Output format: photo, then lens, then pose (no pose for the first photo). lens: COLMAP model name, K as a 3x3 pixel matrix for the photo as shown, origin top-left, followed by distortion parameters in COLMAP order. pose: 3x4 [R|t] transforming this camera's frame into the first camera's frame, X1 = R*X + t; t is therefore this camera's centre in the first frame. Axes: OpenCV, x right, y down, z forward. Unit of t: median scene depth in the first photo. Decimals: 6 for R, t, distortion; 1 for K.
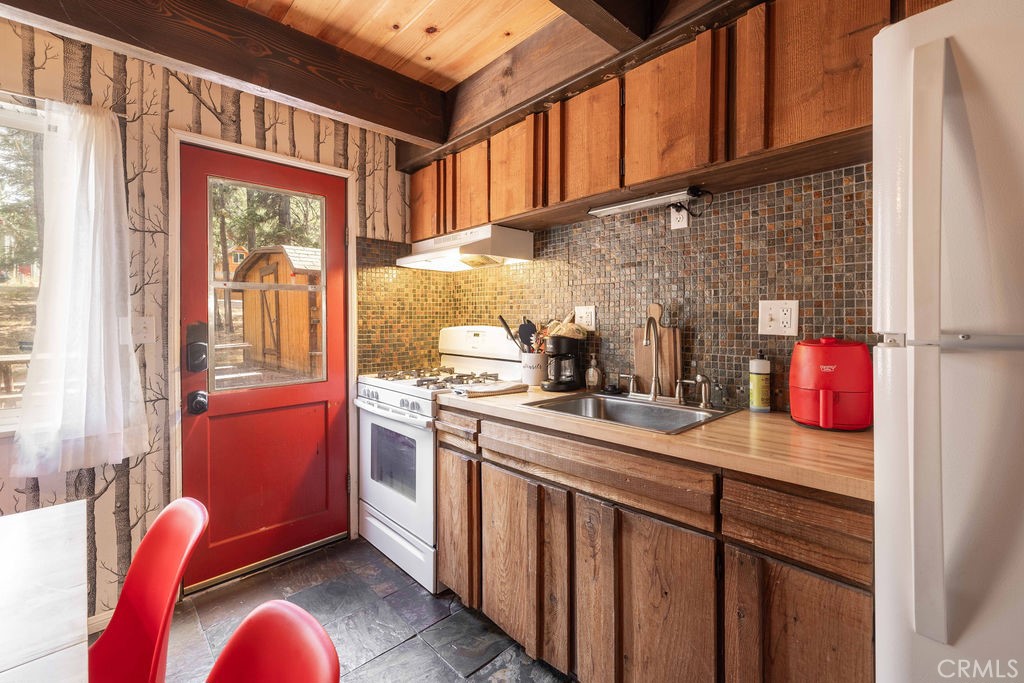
lens RADIAL K [[430.7, 0, 504.3], [0, 430.7, 318.5], [0, 0, 1]] dist [-0.004314, 0.000696]
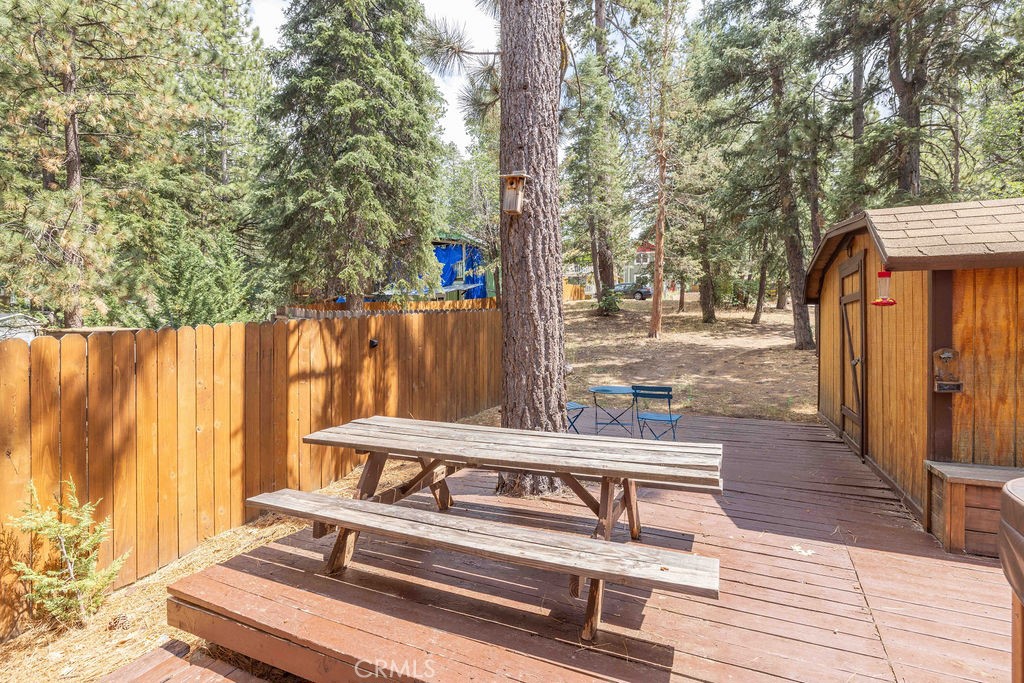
lens RADIAL K [[491.1, 0, 511.2], [0, 491.1, 333.8], [0, 0, 1]] dist [0.002351, 0.000459]
pose [[0.394374, 0.024464, -0.918624, -0.886267], [-0.004212, 0.999683, 0.024815, -0.243296], [0.918941, -0.005917, 0.394352, 2.203111]]
